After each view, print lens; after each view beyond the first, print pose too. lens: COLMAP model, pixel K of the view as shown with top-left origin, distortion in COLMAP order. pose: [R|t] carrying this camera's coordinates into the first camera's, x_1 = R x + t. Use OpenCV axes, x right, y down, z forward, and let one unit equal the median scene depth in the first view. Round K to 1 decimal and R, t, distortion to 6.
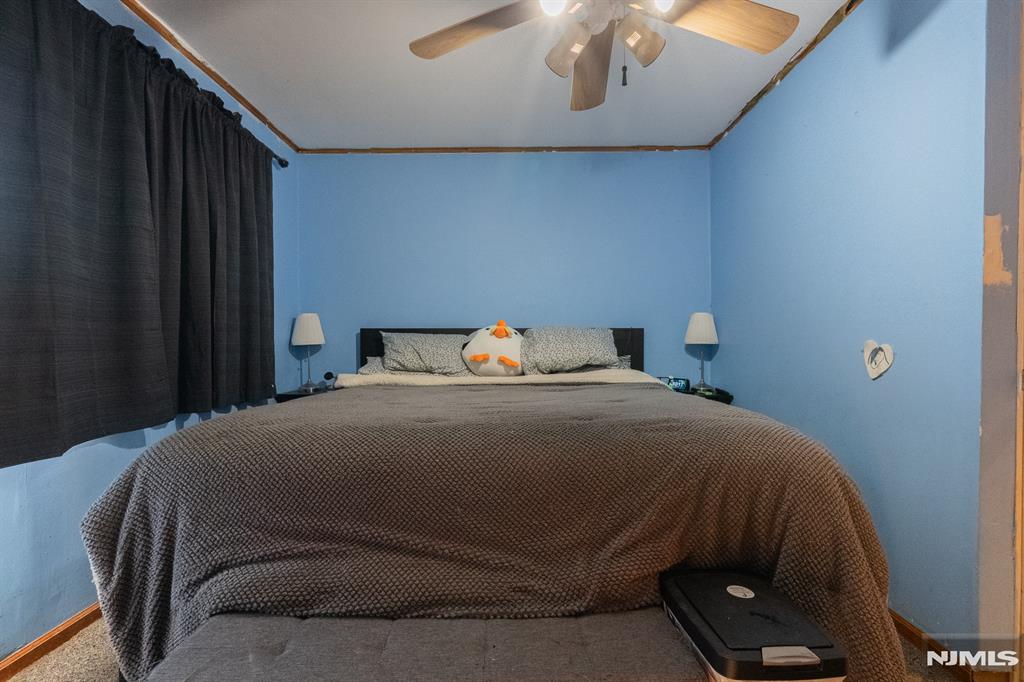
lens RADIAL K [[484.2, 0, 512.0], [0, 484.2, 341.0], [0, 0, 1]] dist [-0.002460, -0.000089]
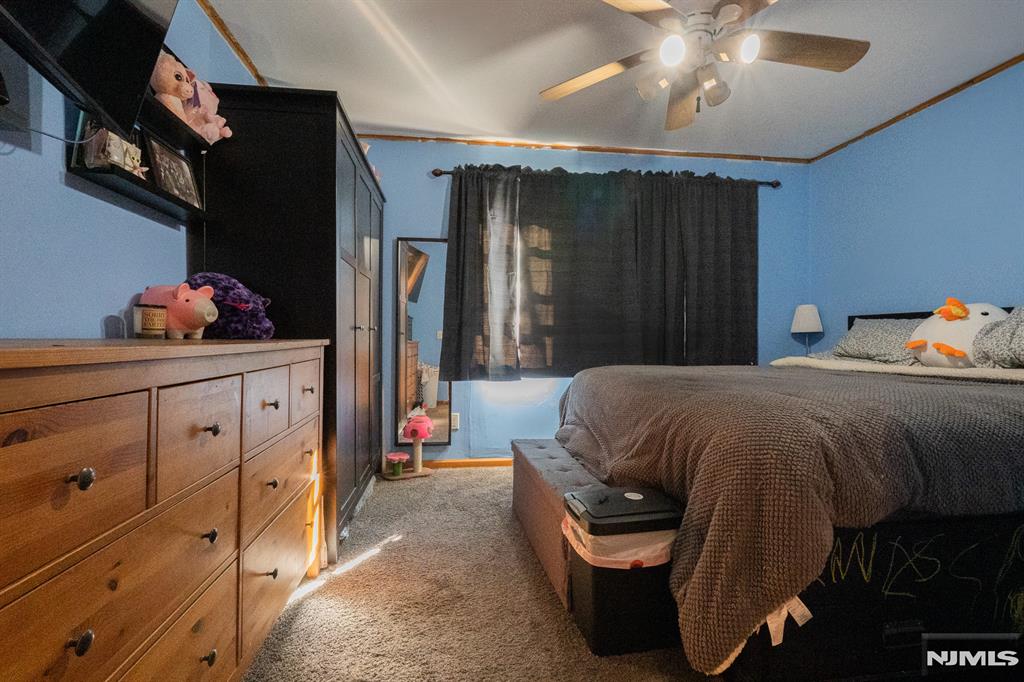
lens RADIAL K [[484.2, 0, 512.0], [0, 484.2, 341.0], [0, 0, 1]] dist [-0.002460, -0.000089]
pose [[0.136293, 0.005066, -0.990656, 0.688579], [0.026468, 0.999611, 0.008753, 0.001041], [0.990315, -0.027413, 0.136106, 0.160502]]
